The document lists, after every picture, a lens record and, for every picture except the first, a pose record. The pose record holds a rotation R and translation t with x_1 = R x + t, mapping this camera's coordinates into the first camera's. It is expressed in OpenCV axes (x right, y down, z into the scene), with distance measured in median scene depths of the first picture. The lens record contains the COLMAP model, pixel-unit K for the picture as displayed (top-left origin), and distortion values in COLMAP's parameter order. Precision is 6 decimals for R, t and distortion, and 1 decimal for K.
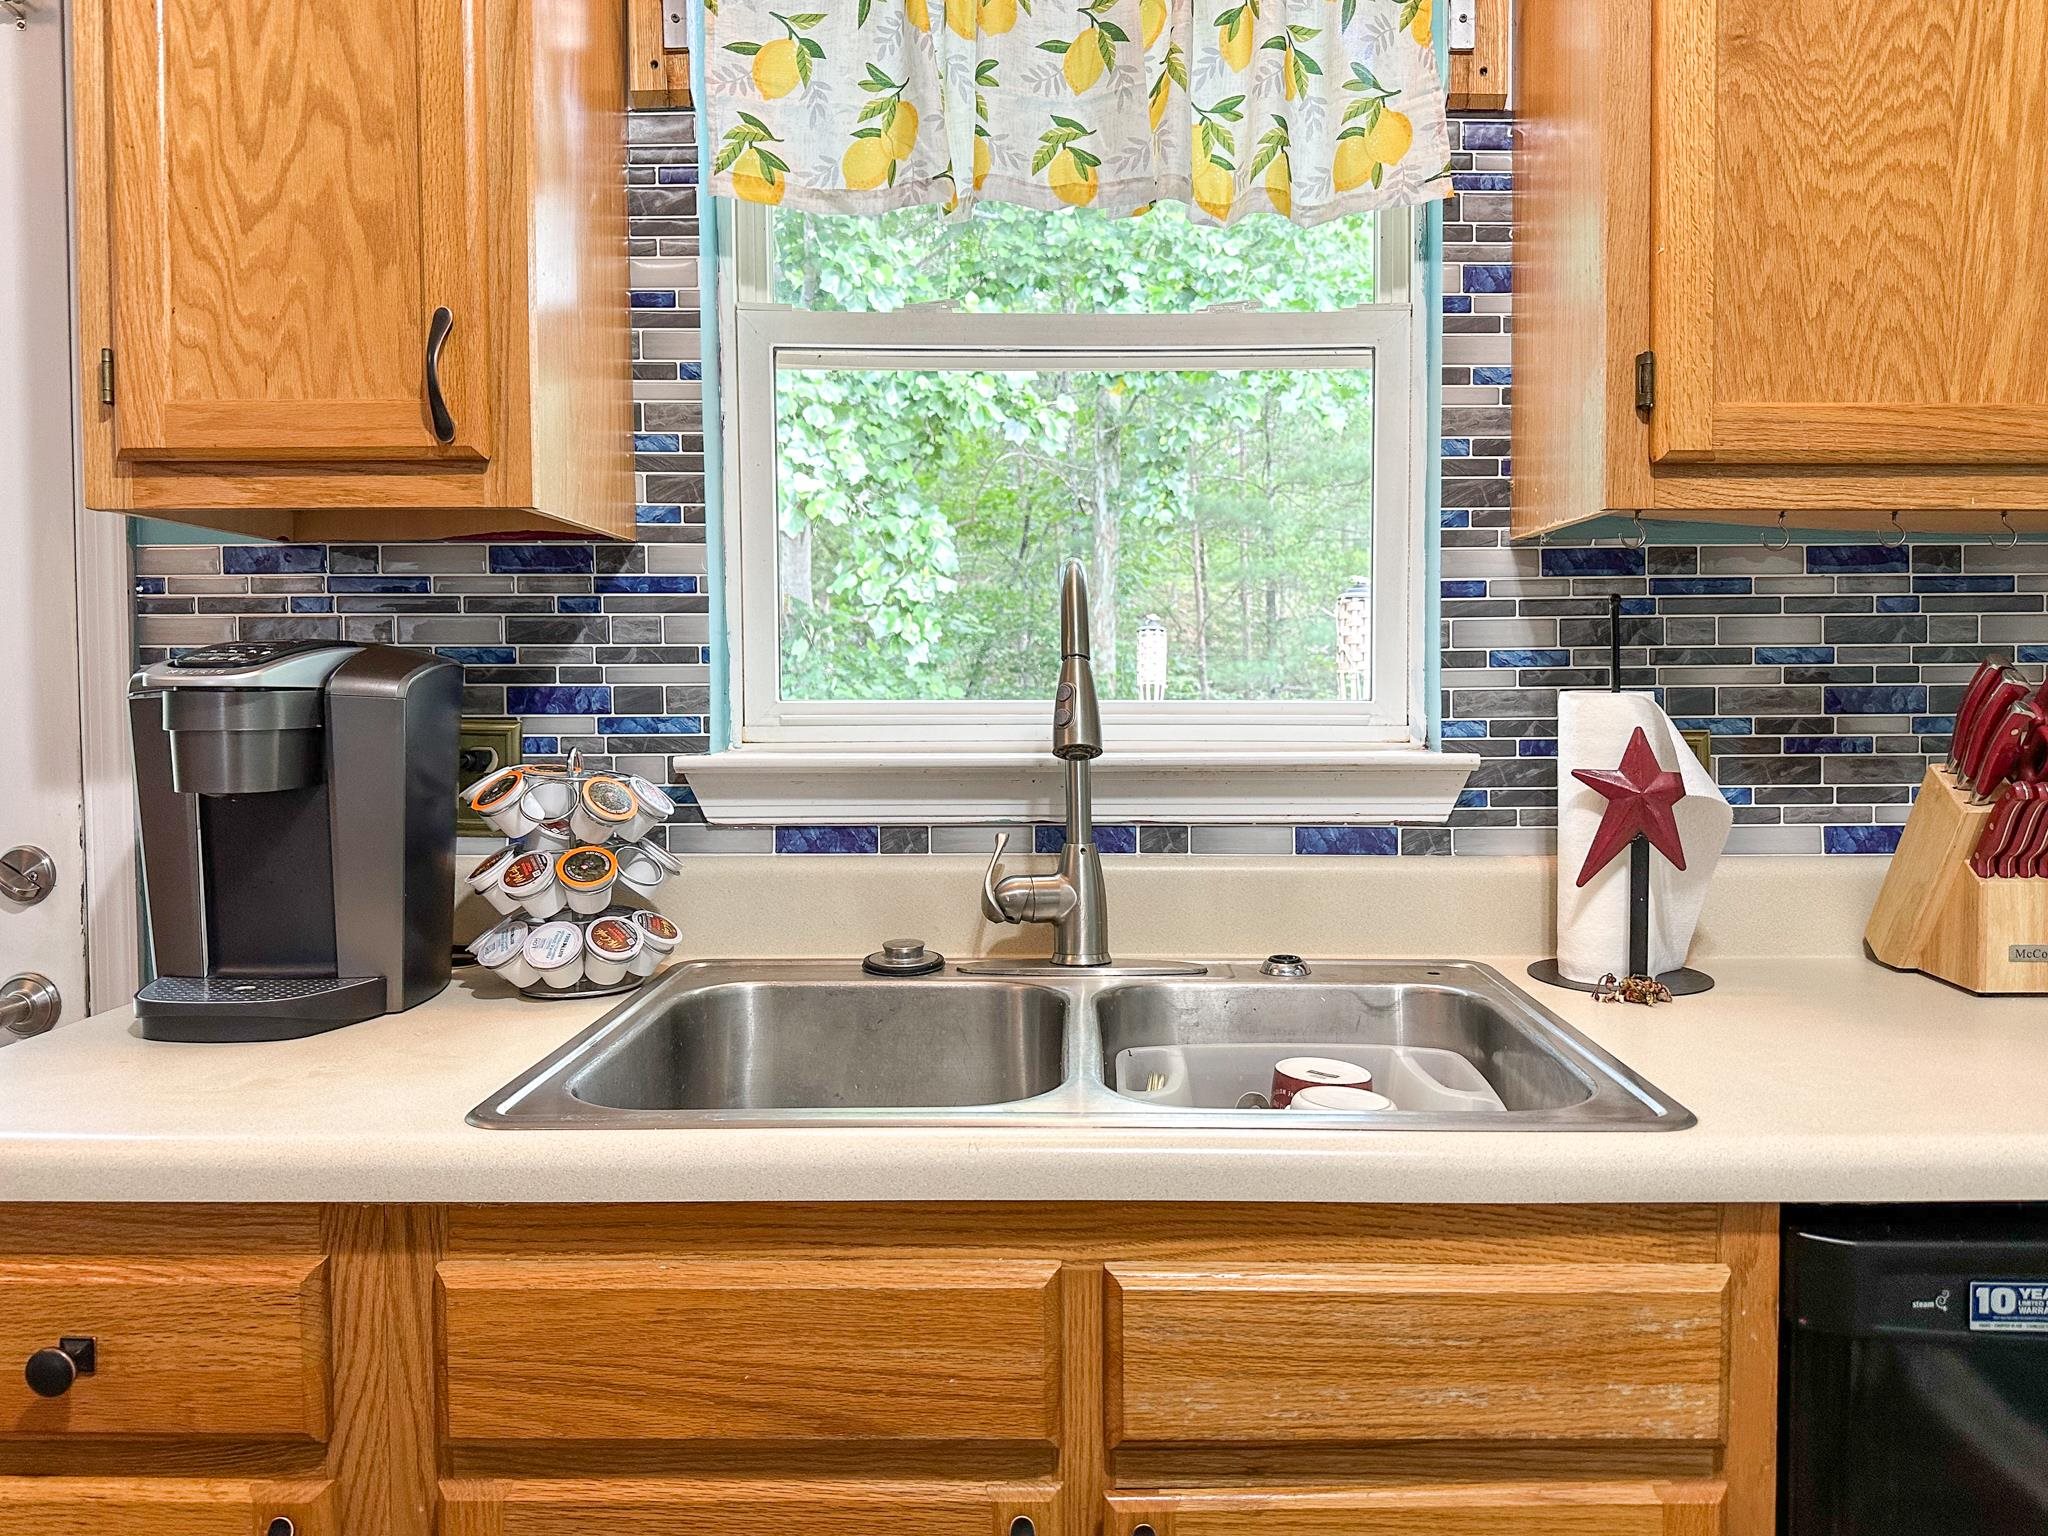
lens RADIAL K [[1497.9, 0, 1078.5], [0, 1497.9, 727.5], [0, 0, 1]] dist [0.019201, -0.025637]
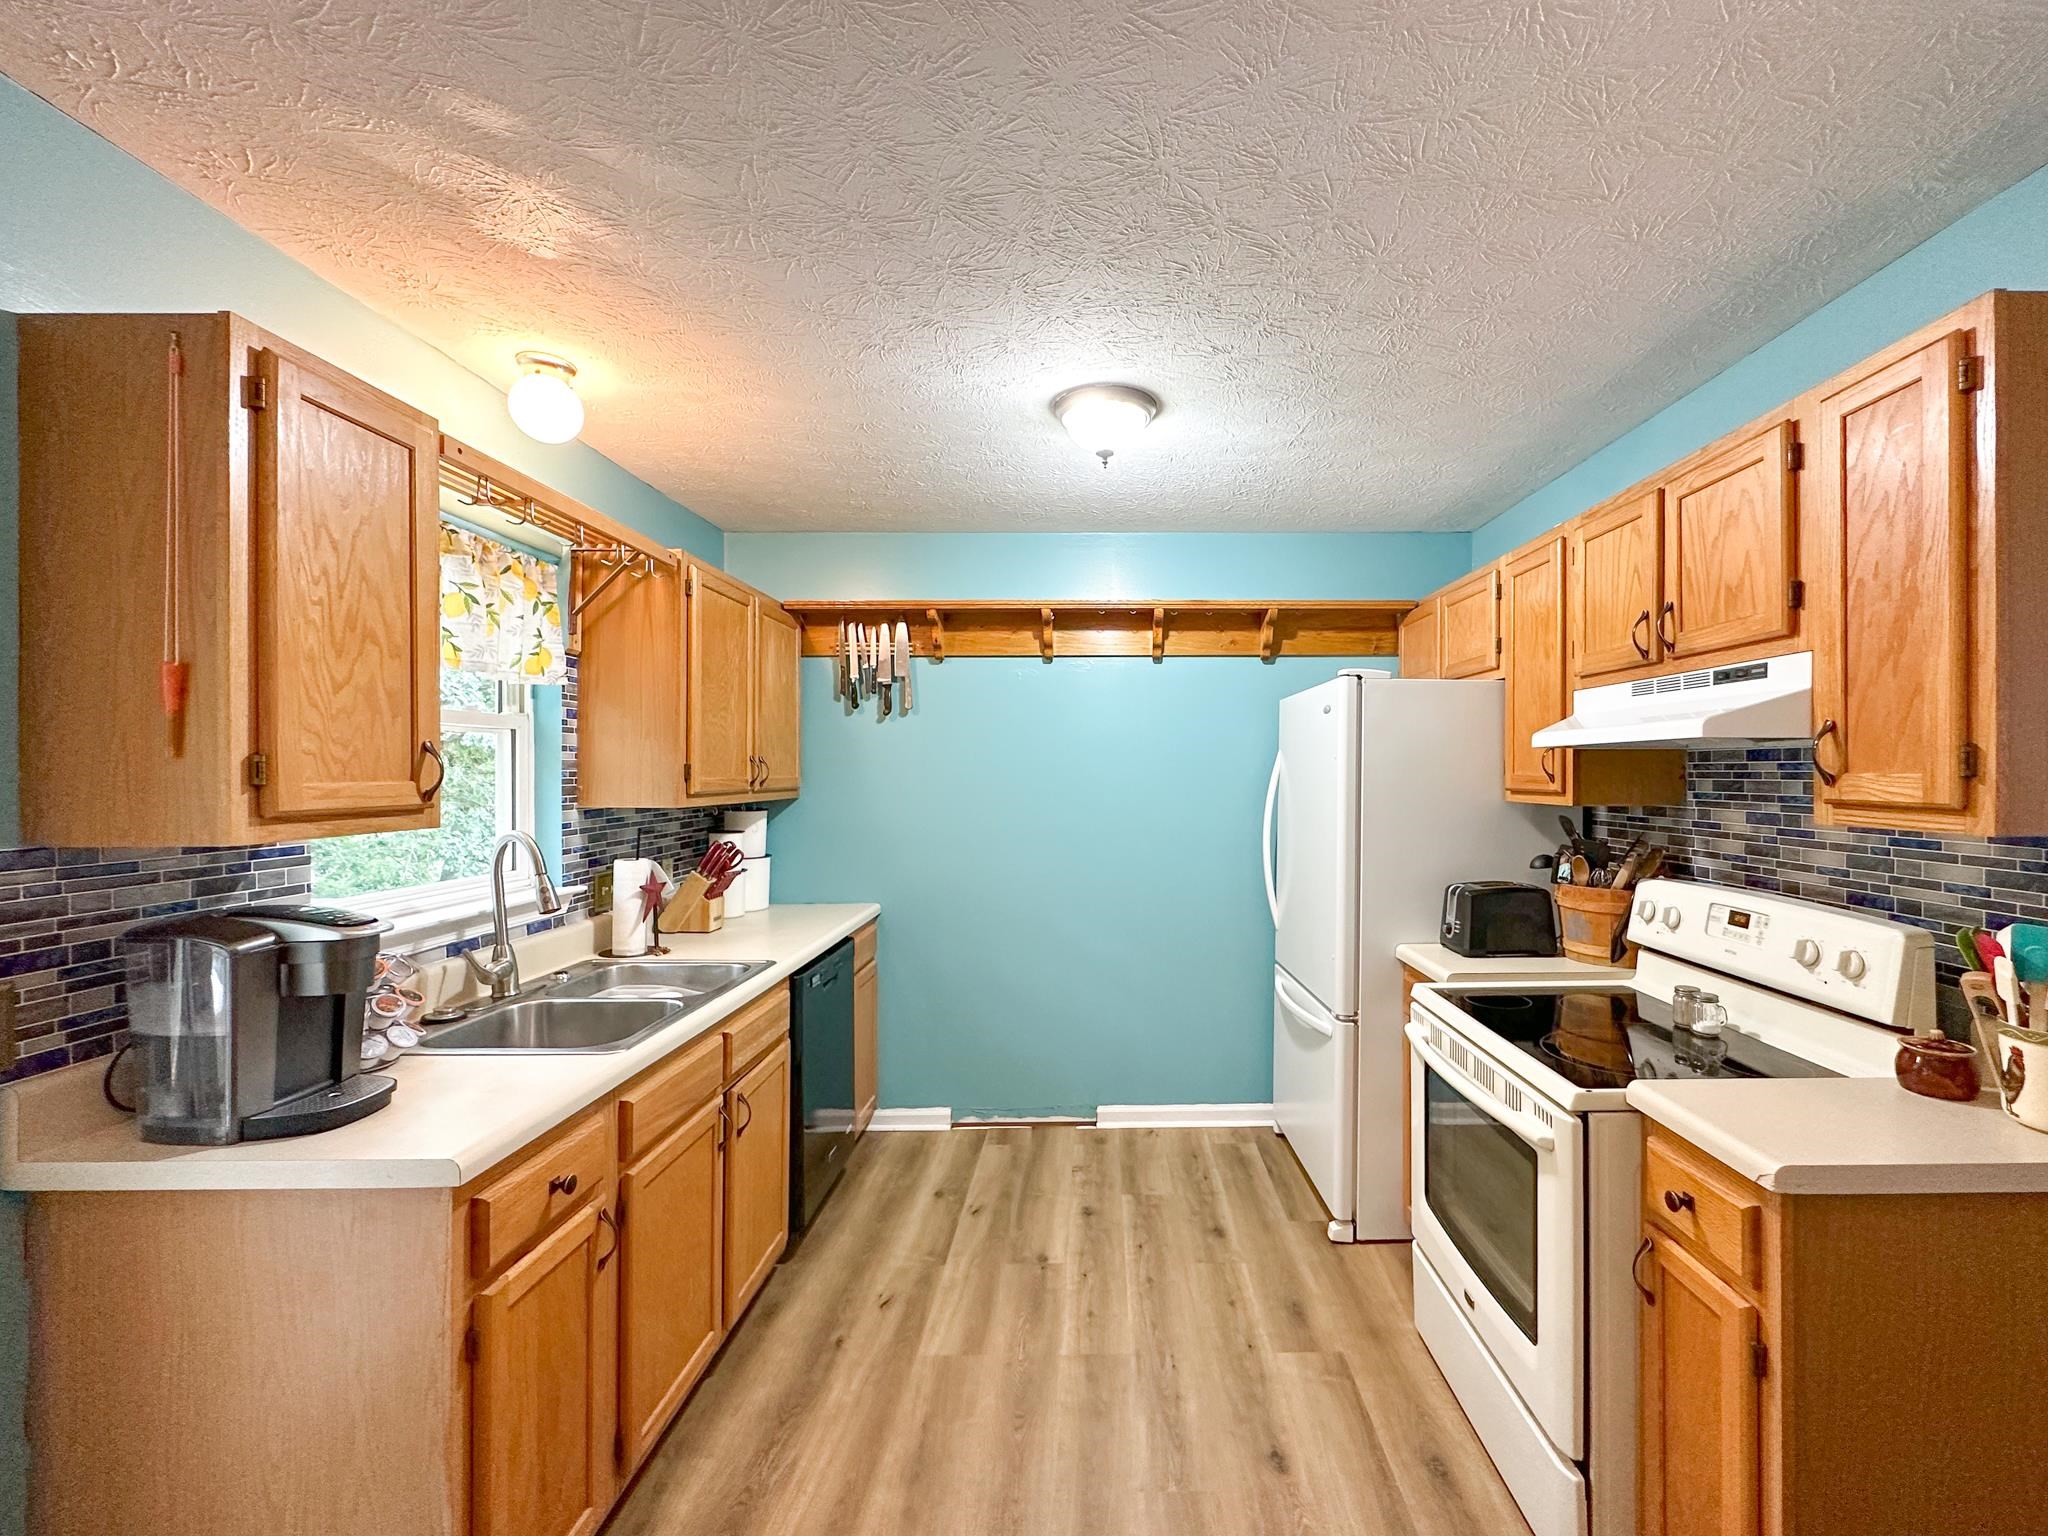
lens RADIAL K [[872.8, 0, 1115.9], [0, 872.8, 739.1], [0, 0, 1]] dist [-0.004795, 0.001559]
pose [[-0.013553, 0.035166, 0.999290, -1.601192], [0.035615, 0.998764, -0.034665, -0.190149], [-0.999274, 0.035120, -0.014788, 0.022900]]
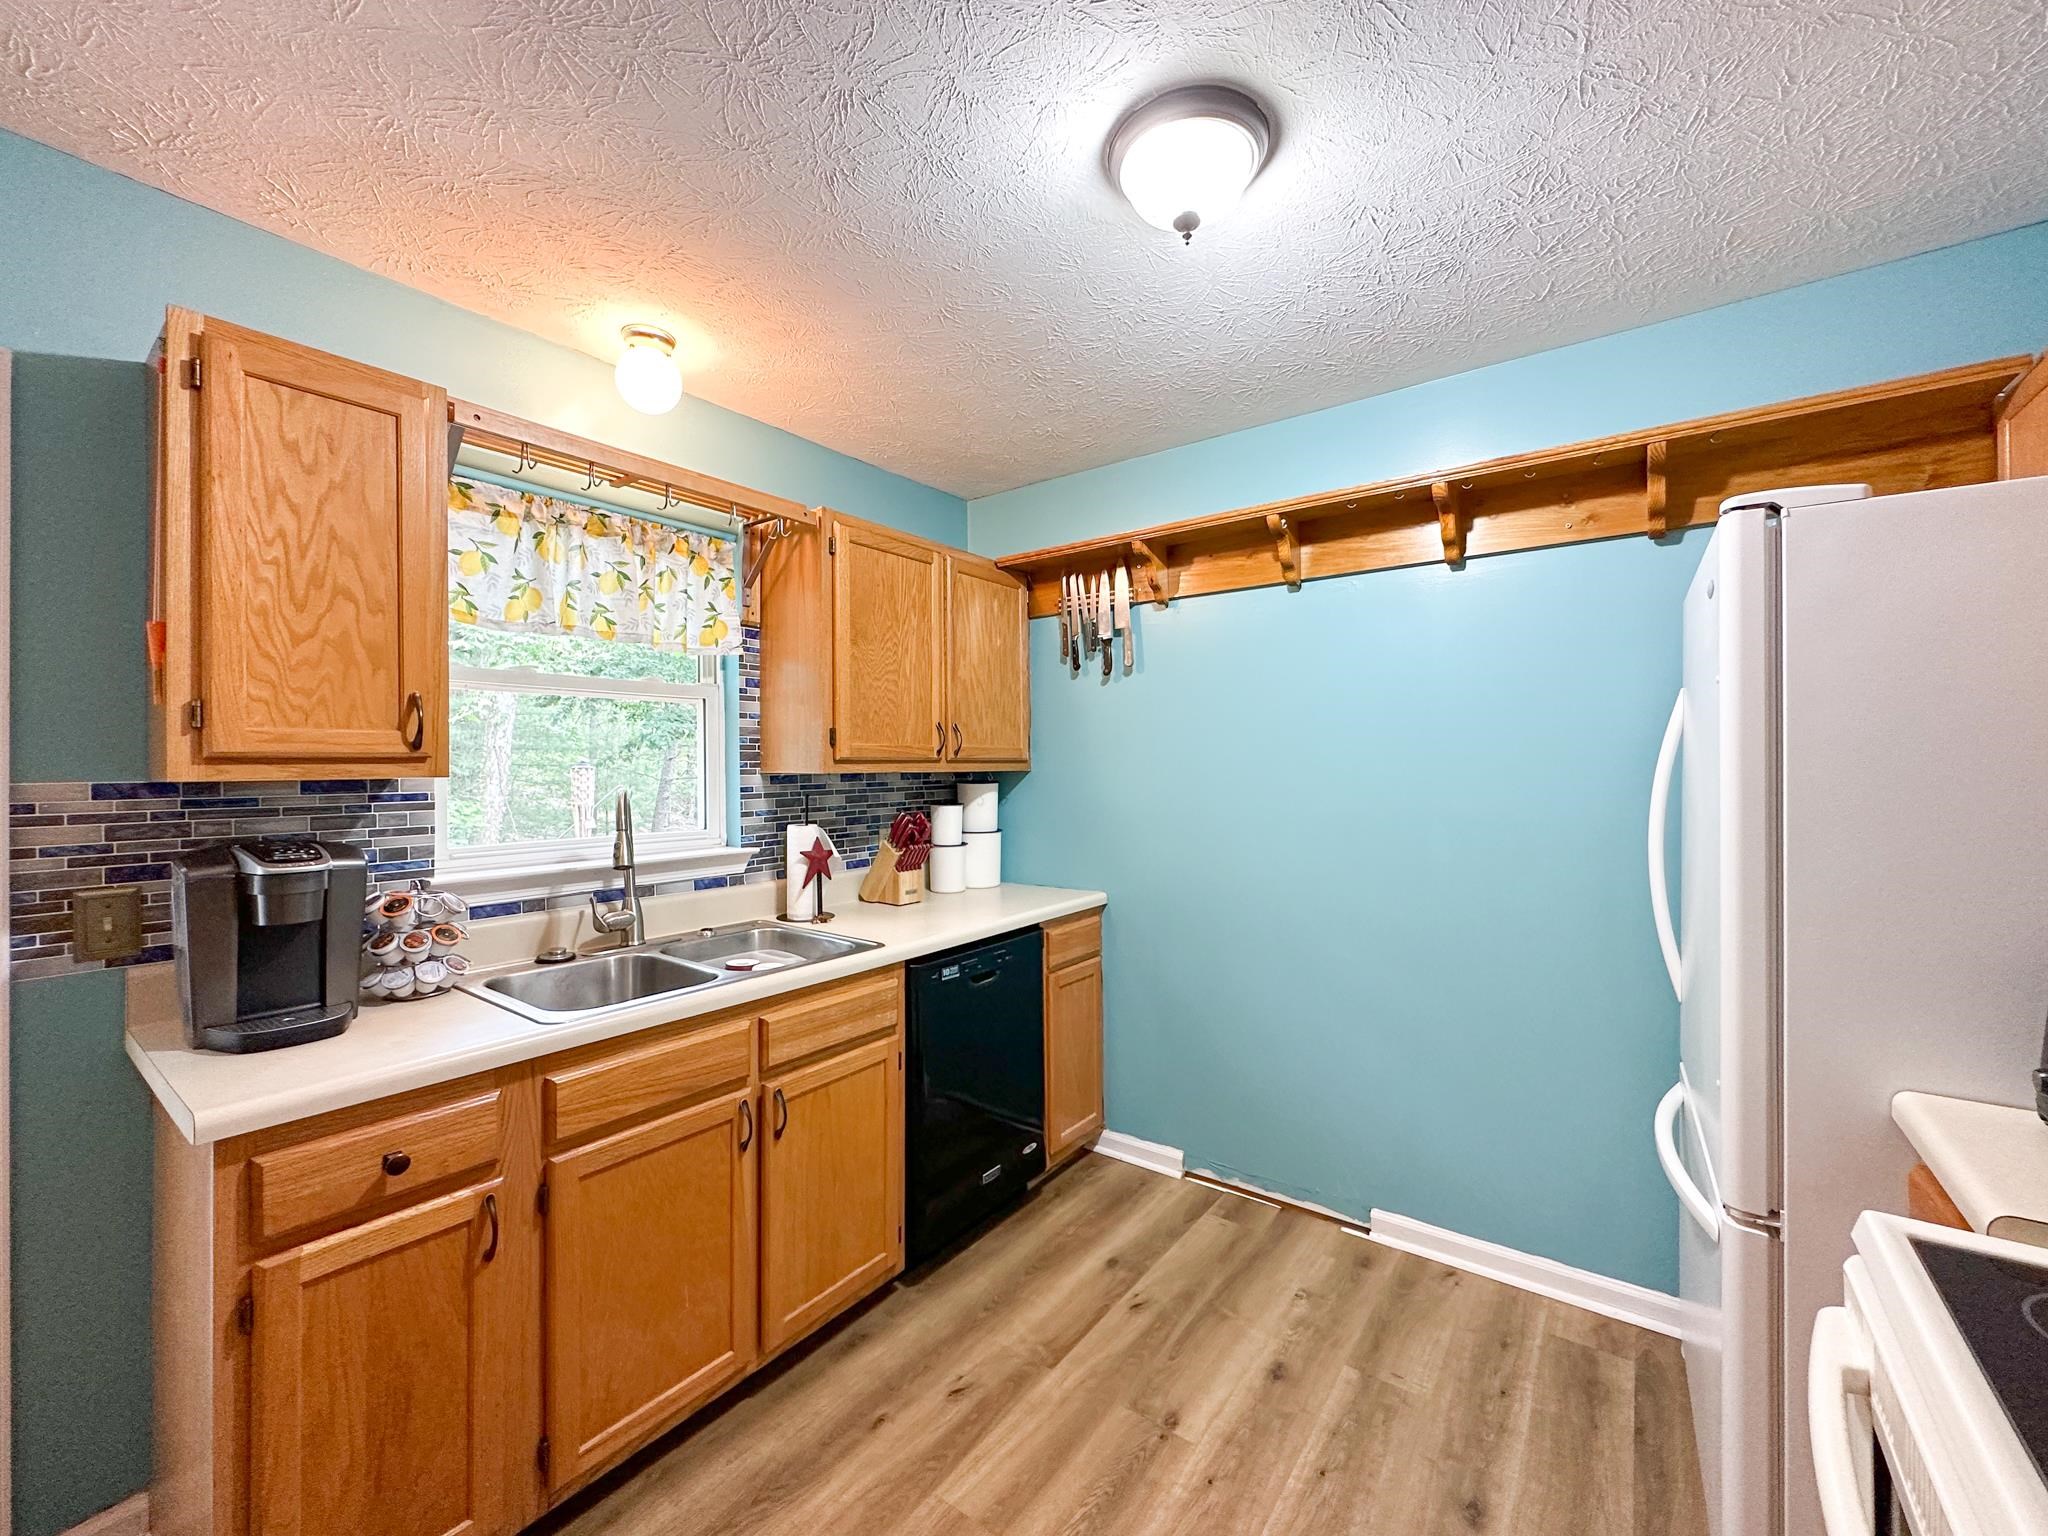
lens RADIAL K [[831.2, 0, 1023.7], [0, 831.2, 740.1], [0, 0, 1]] dist [-0.001105, -0.000380]
pose [[0.606011, 0.019898, 0.795208, -0.813924], [0.031593, 0.998296, -0.049055, -0.109834], [-0.794829, 0.054851, 0.604350, -0.454485]]
